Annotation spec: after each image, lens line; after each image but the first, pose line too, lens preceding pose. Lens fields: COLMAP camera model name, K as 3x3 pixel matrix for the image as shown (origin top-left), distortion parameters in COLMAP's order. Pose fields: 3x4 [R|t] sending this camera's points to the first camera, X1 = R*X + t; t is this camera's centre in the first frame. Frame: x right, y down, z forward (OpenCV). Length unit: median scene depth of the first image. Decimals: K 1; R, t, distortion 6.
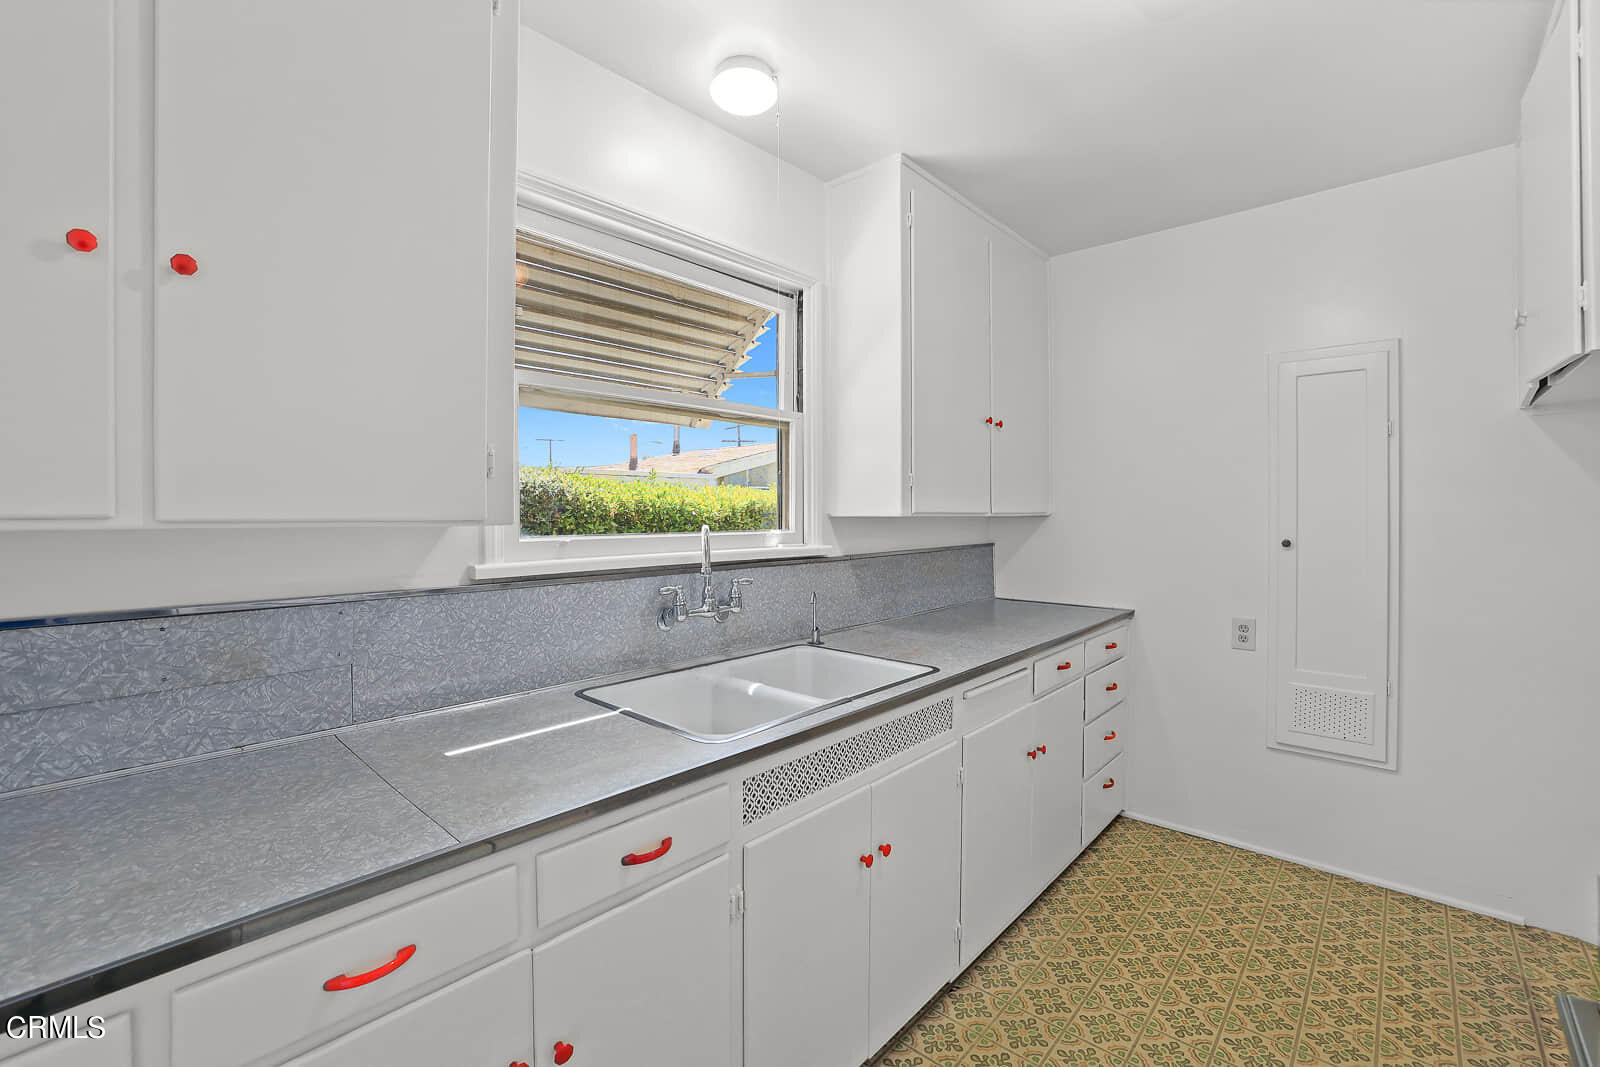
lens RADIAL K [[695.4, 0, 791.3], [0, 695.4, 518.8], [0, 0, 1]] dist [-0.040149, 0.009467]
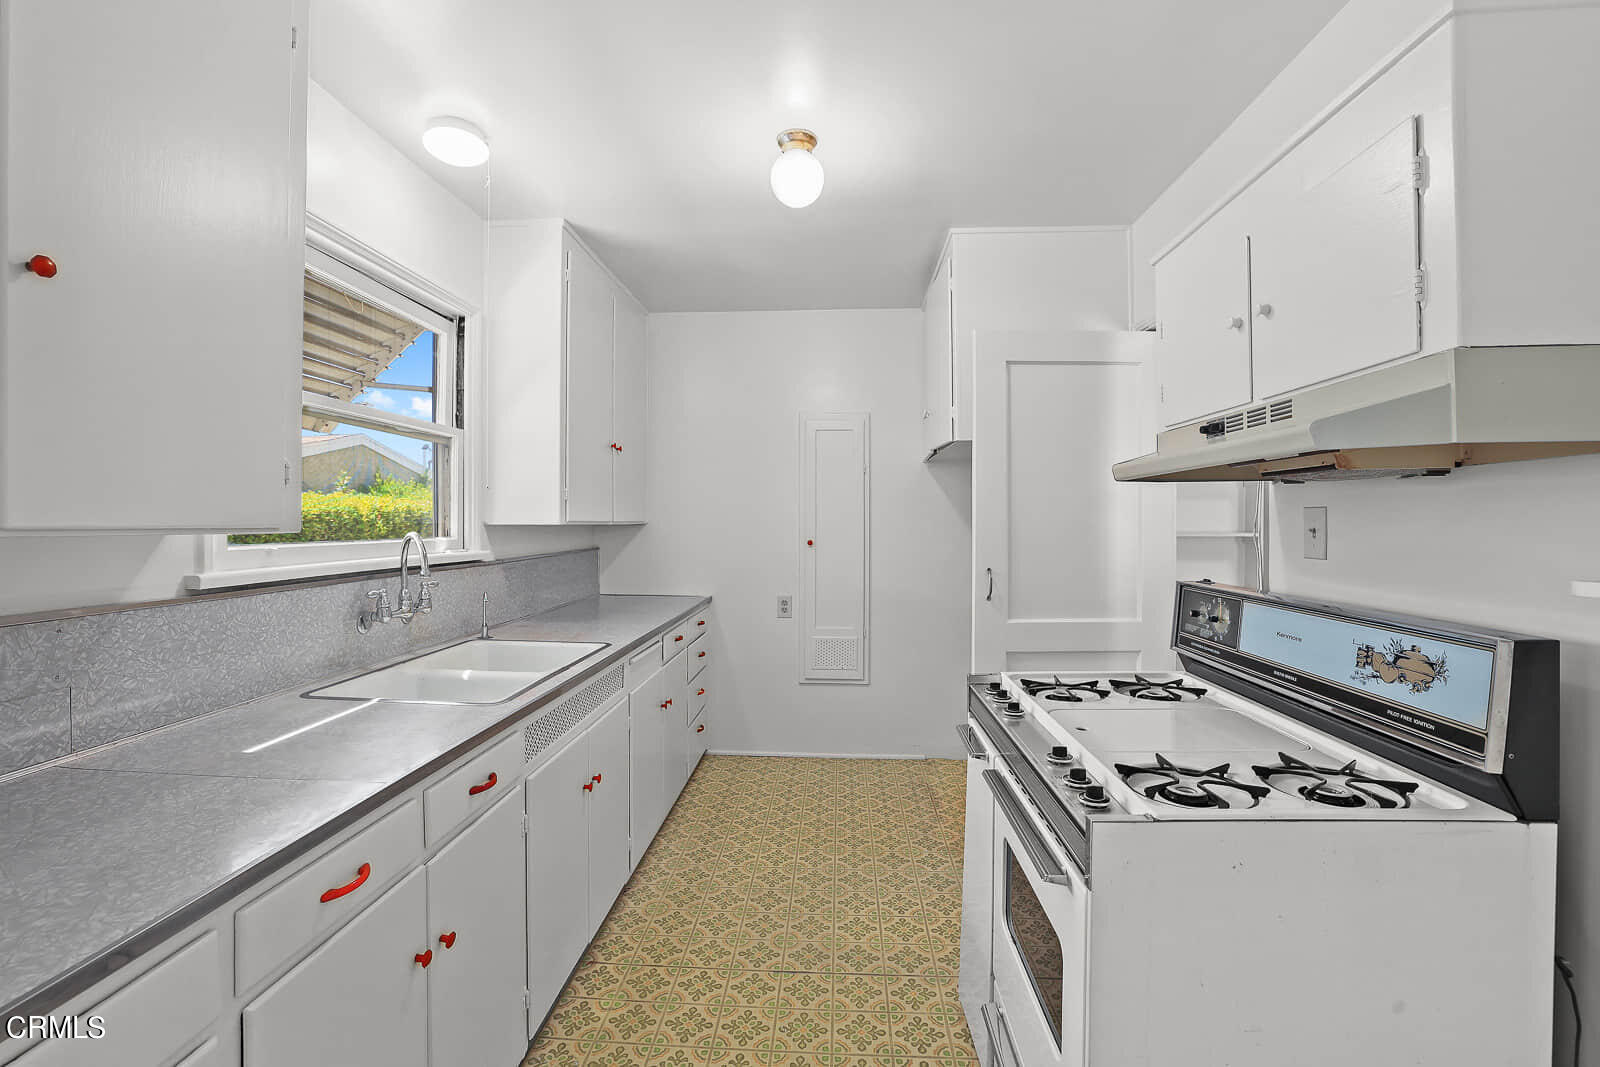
lens RADIAL K [[695.4, 0, 799.0], [0, 695.4, 528.9], [0, 0, 1]] dist [-0.040149, 0.009467]
pose [[0.778829, -0.004232, 0.627223, -0.295196], [0.002989, 0.999991, 0.003035, 0.001690], [-0.627230, -0.000488, 0.778834, -0.199938]]
